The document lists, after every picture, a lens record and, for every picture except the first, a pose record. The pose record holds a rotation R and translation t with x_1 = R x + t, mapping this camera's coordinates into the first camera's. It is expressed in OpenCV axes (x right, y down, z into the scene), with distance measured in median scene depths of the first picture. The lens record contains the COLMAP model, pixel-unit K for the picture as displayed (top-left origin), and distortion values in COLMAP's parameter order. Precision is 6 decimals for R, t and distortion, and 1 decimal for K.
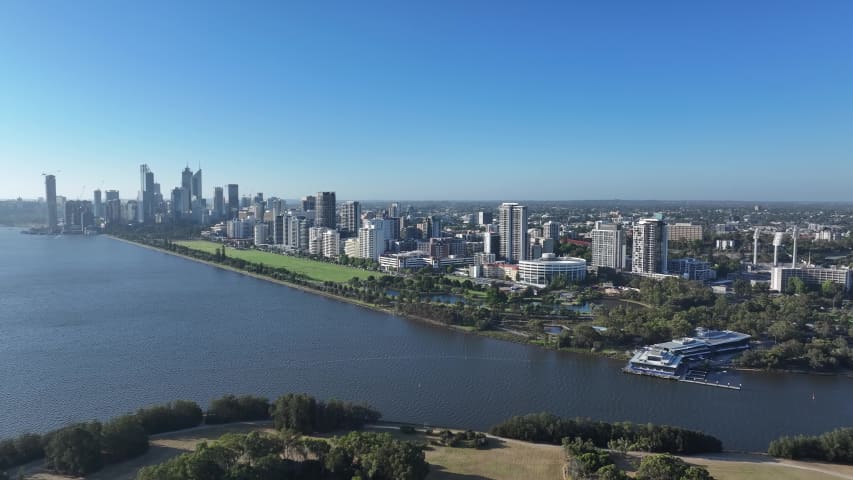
lens RADIAL K [[590.3, 0, 432.8], [0, 590.3, 237.0], [0, 0, 1]] dist [0.006580, -0.004790]
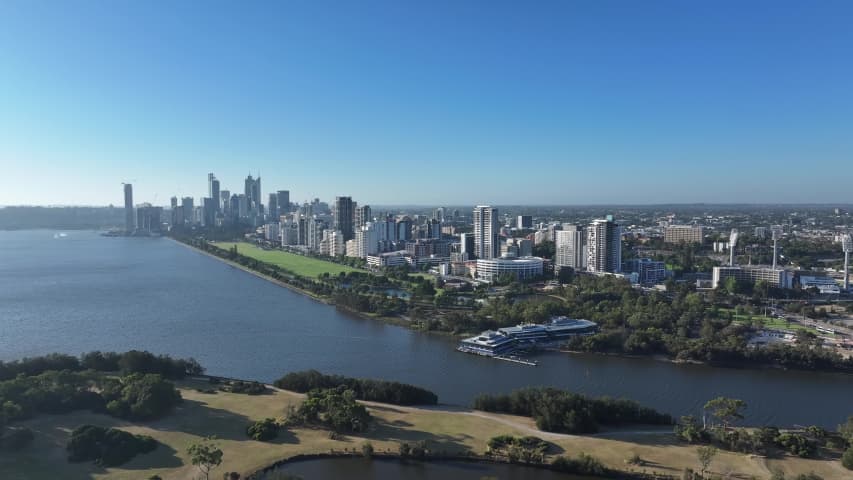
lens RADIAL K [[590.3, 0, 430.6], [0, 590.3, 240.1], [0, 0, 1]] dist [0.006580, -0.004790]
pose [[0.989737, 0.002997, -0.142870, 0.188676], [-0.003521, 0.999988, -0.003410, 0.007996], [0.142858, 0.003878, 0.989736, -0.061864]]
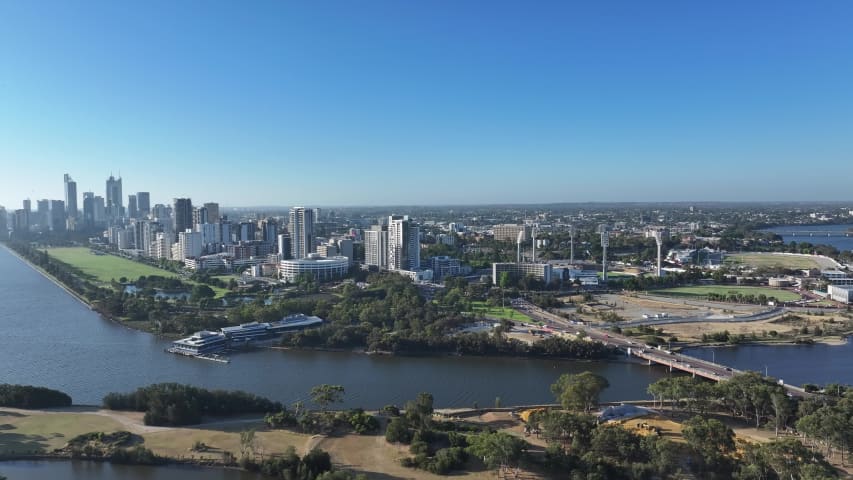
lens RADIAL K [[590.3, 0, 426.7], [0, 590.3, 239.8], [0, 0, 1]] dist [0.006580, -0.004790]
pose [[0.999916, -0.012815, 0.001796, 0.359329], [0.012822, 0.999911, -0.003816, 0.008936], [-0.001747, 0.003839, 0.999991, -0.069431]]
